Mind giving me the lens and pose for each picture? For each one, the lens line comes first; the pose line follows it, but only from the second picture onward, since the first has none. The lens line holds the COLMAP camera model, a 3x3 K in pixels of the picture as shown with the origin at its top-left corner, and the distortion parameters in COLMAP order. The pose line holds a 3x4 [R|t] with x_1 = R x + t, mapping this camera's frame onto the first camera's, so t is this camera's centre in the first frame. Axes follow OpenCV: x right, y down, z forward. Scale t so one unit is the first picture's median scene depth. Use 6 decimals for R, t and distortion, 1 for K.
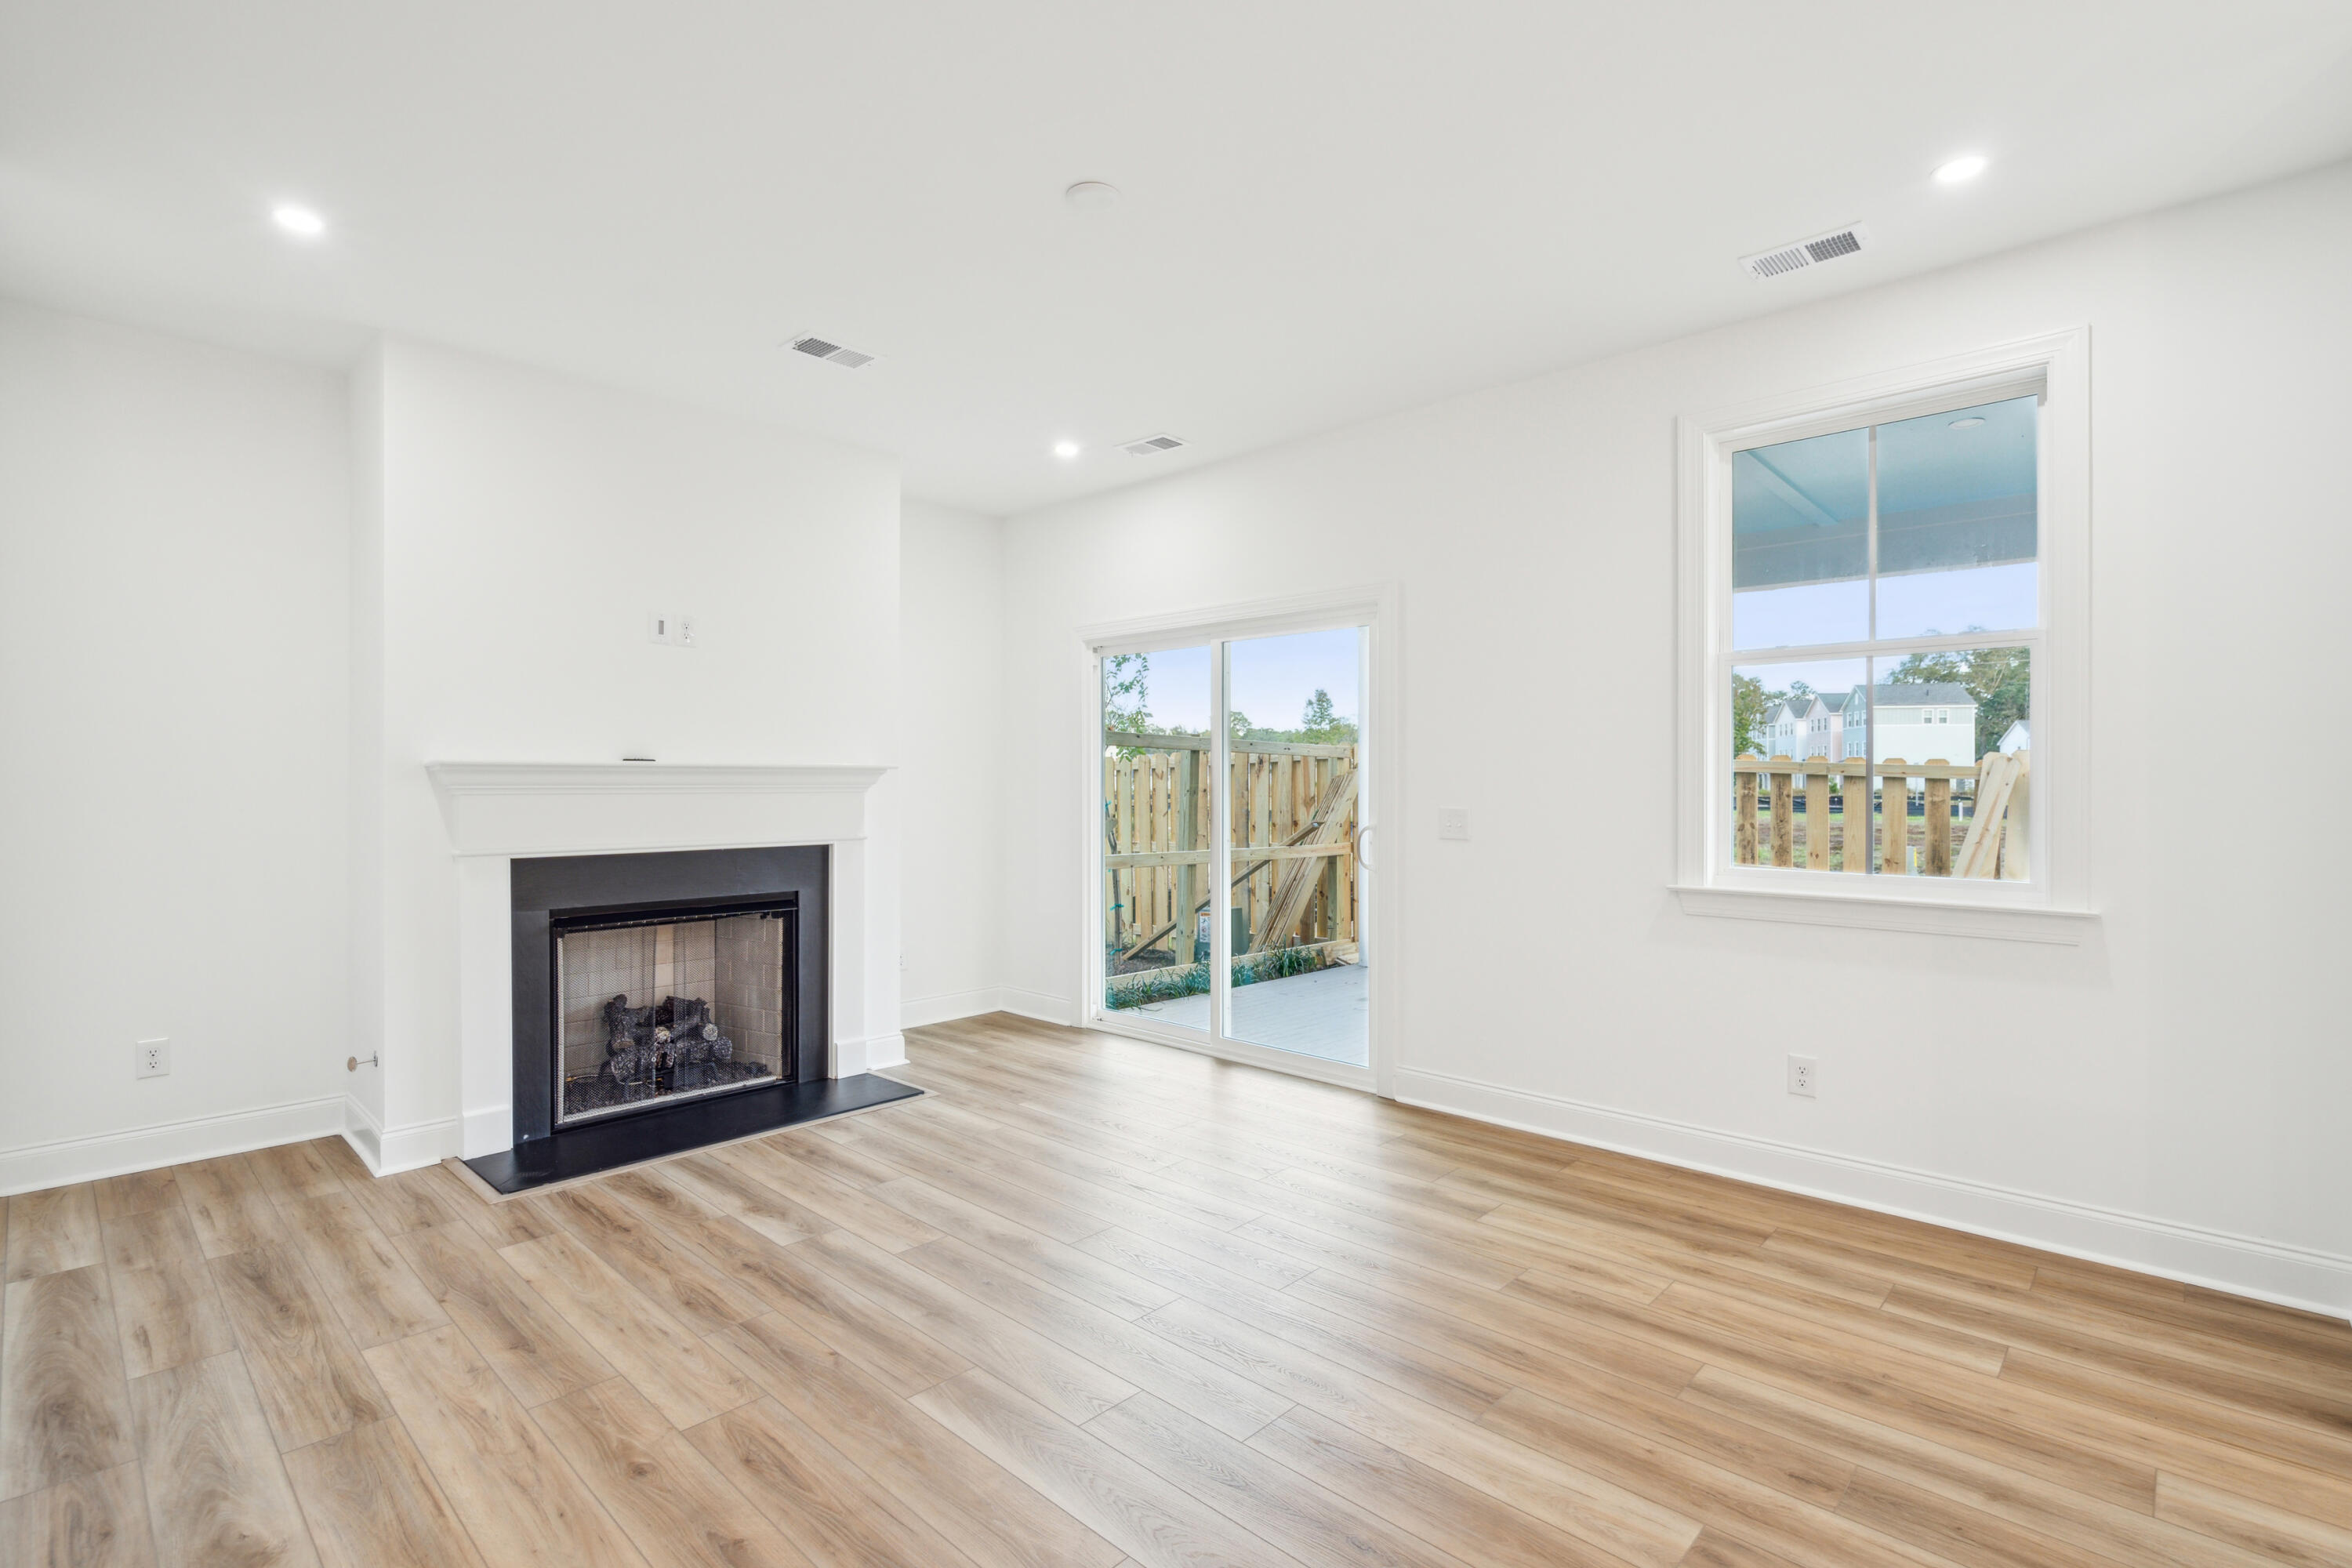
lens RADIAL K [[1091.3, 0, 1180.4], [0, 1091.3, 781.4], [0, 0, 1]] dist [-0.002427, 0.001146]
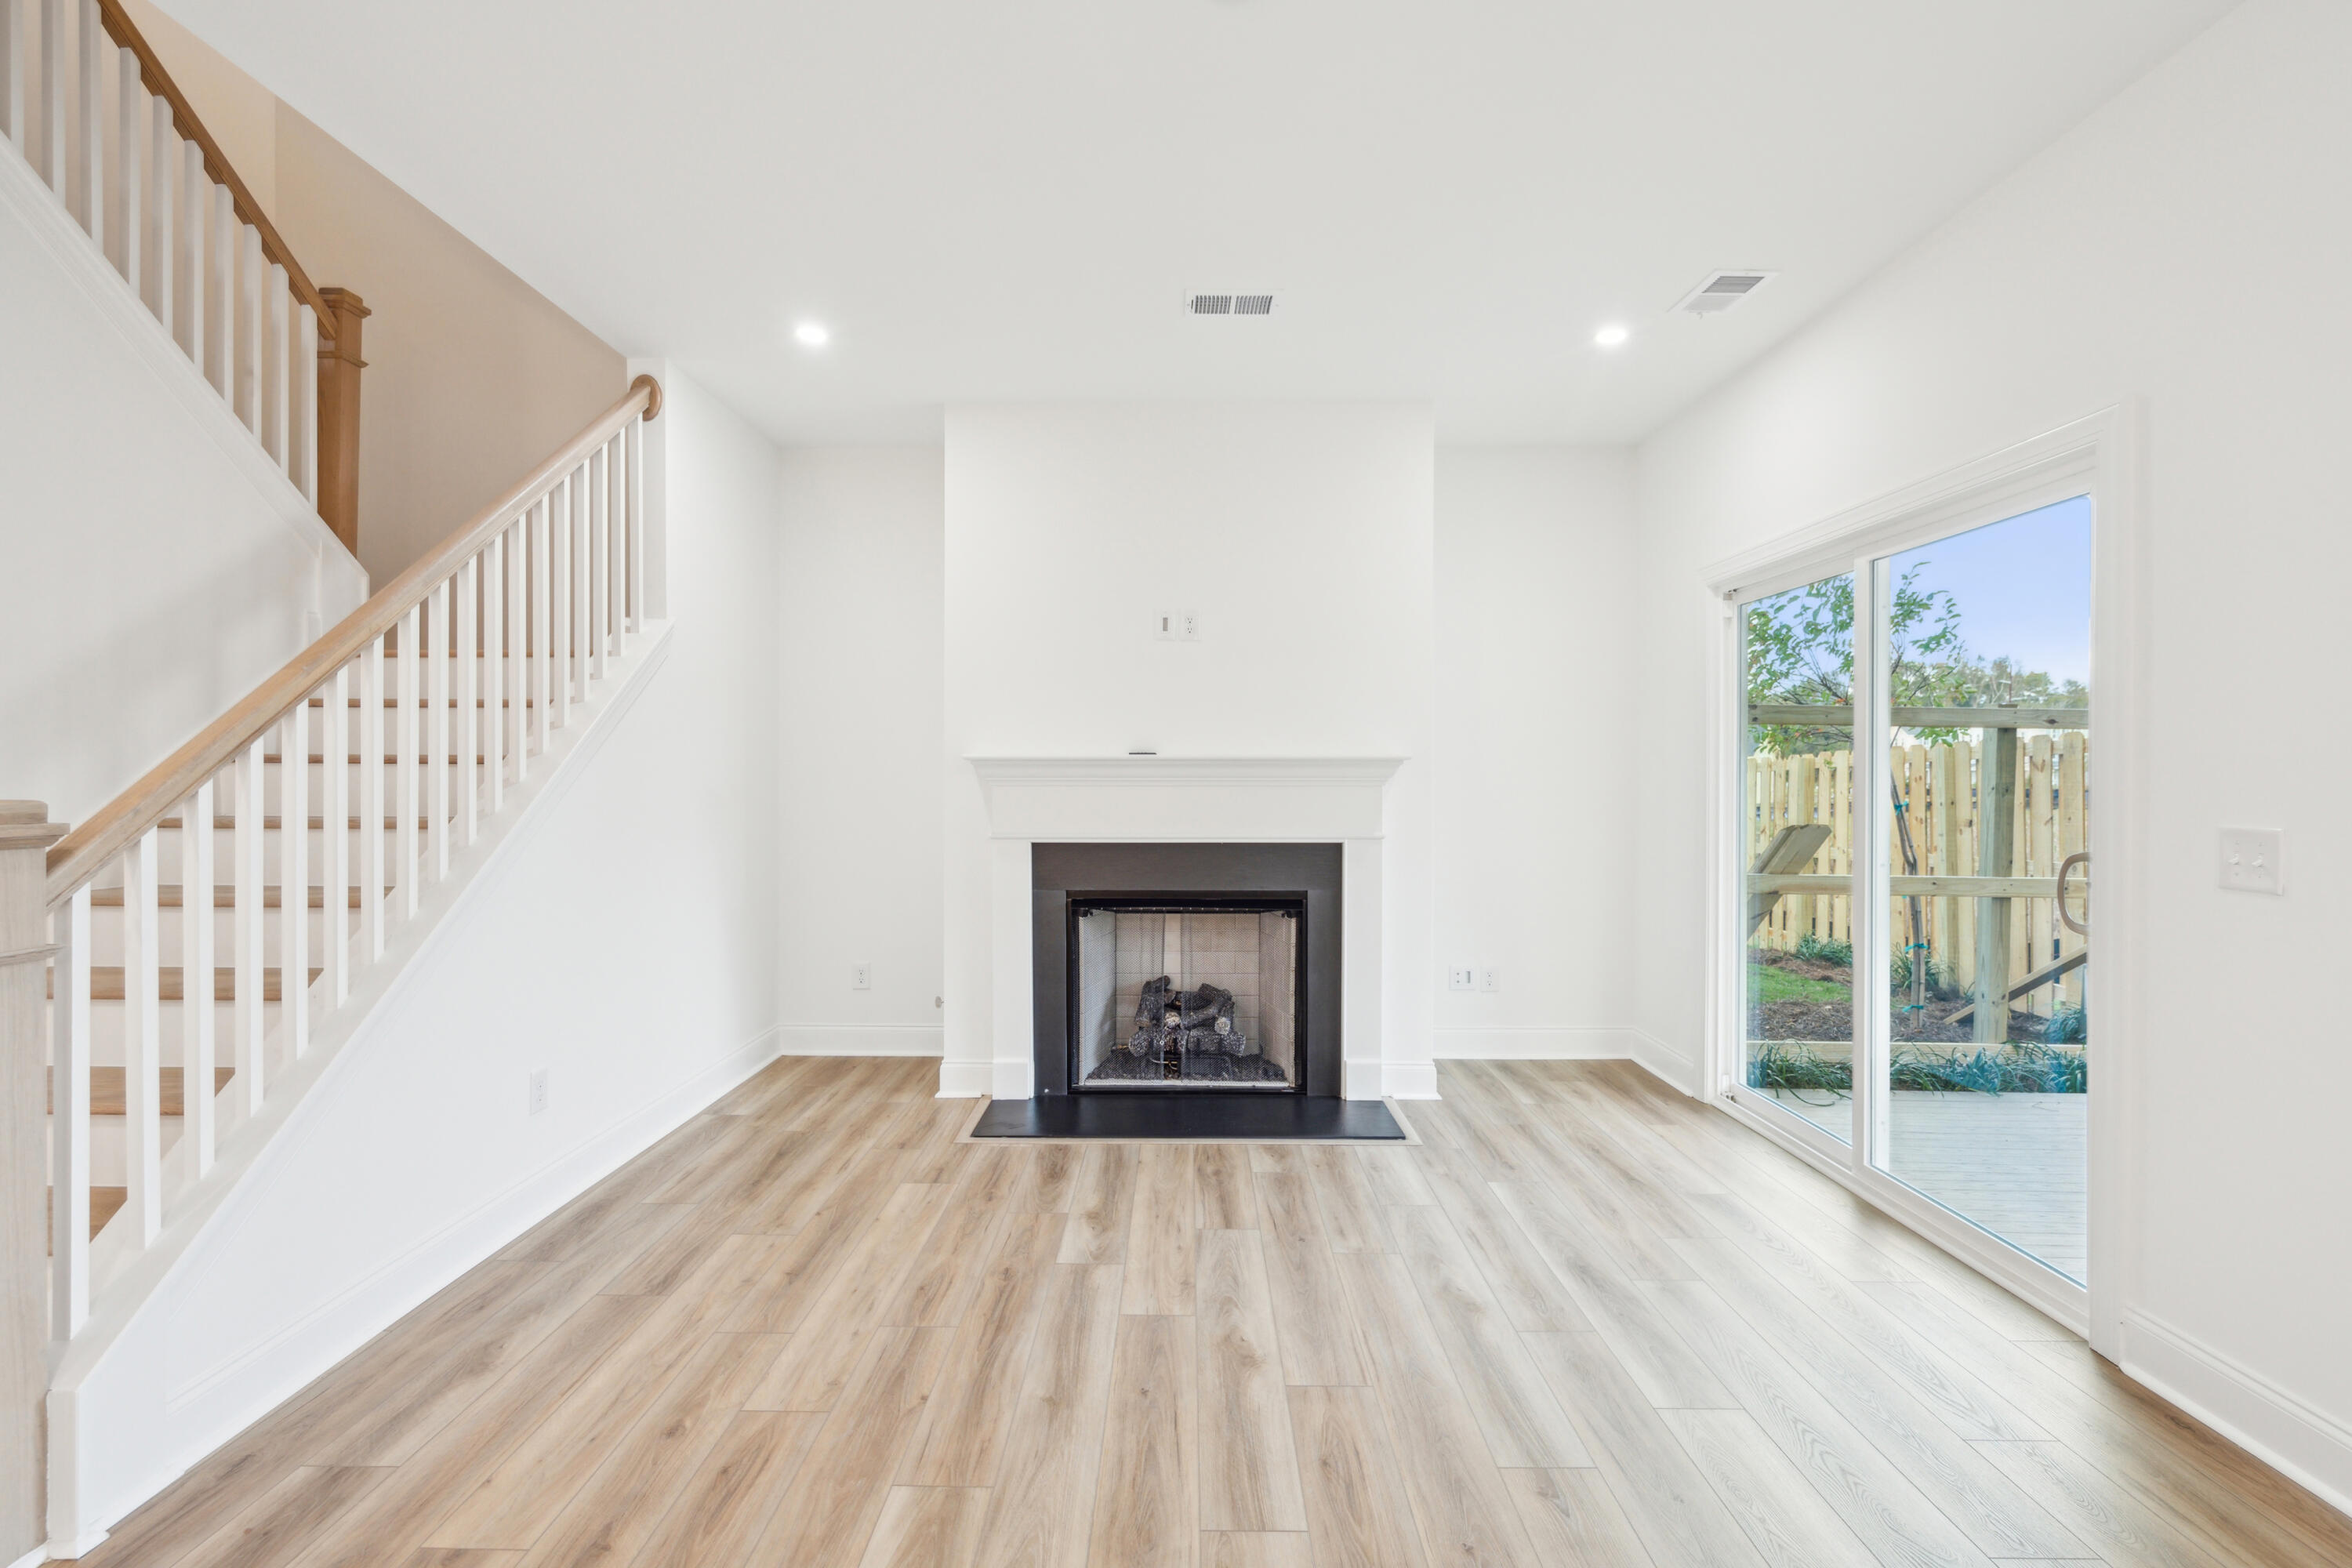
lens RADIAL K [[1091.3, 0, 1179.2], [0, 1091.3, 775.7], [0, 0, 1]] dist [-0.002427, 0.001146]
pose [[0.677871, 0.001623, -0.735180, 0.382679], [-0.000702, 0.999999, 0.001560, 0.000317], [0.735181, -0.000541, 0.677871, 0.410964]]
